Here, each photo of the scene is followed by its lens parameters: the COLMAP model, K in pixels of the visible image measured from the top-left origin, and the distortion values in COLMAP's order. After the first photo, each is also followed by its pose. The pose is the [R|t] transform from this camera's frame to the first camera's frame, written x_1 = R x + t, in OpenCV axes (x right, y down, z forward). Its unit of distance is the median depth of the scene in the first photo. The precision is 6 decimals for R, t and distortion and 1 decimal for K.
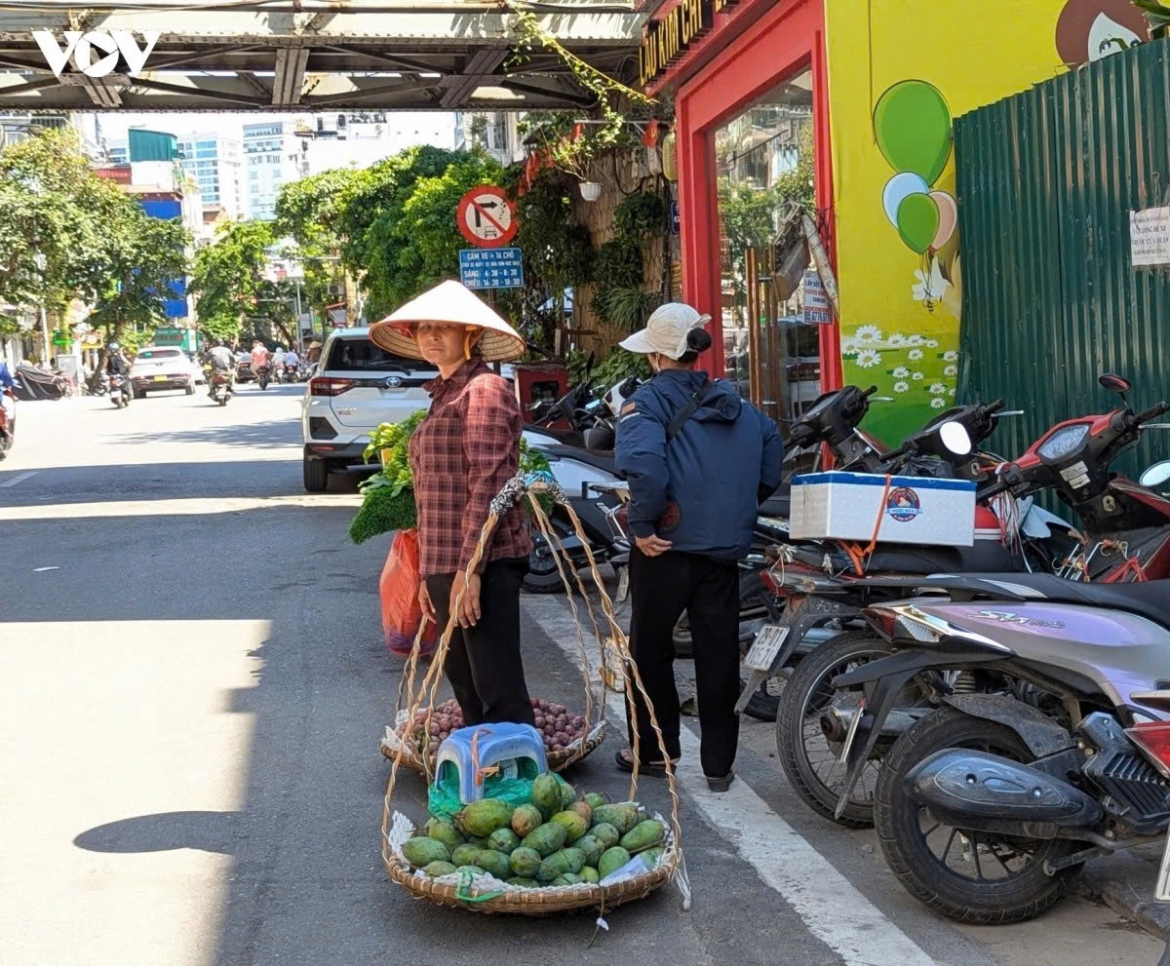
lens RADIAL K [[1870.9, 0, 588.7], [0, 1870.9, 477.4], [0, 0, 1]] dist [0.163361, 0.000000]
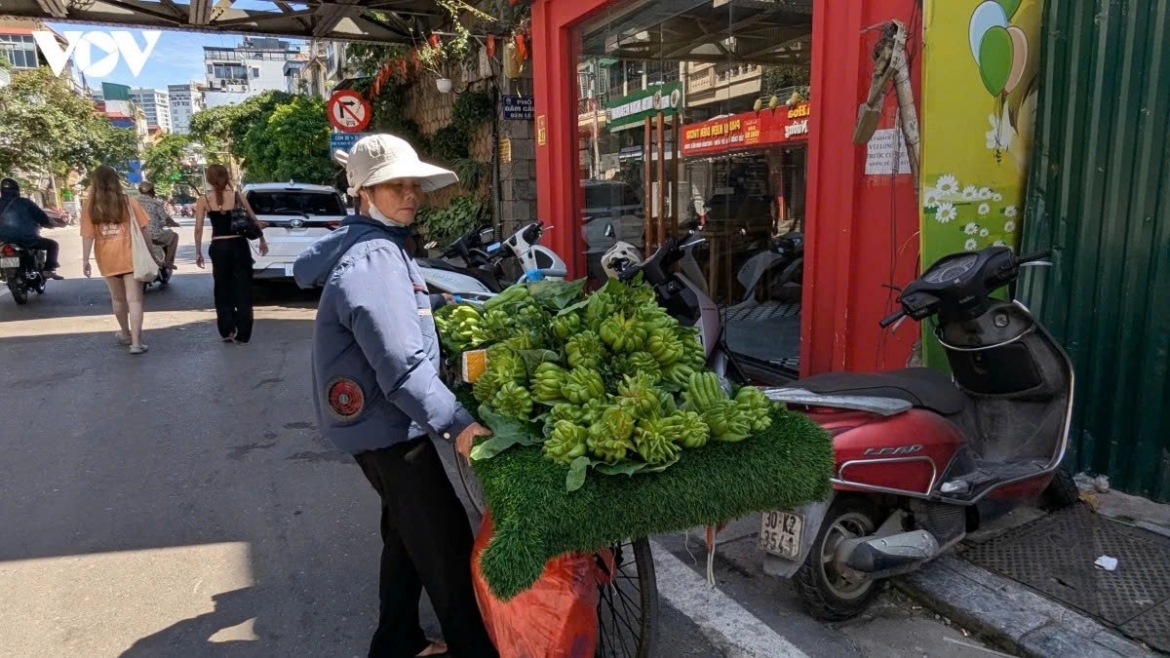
lens RADIAL K [[844.4, 0, 598.0], [0, 844.4, 353.8], [0, 0, 1]] dist [0.002316, 0.013207]
pose [[0.961912, -0.035387, 0.271058, -0.023240], [0.006233, 0.994167, 0.107672, -0.007775], [-0.273288, -0.101881, 0.956522, 0.124349]]
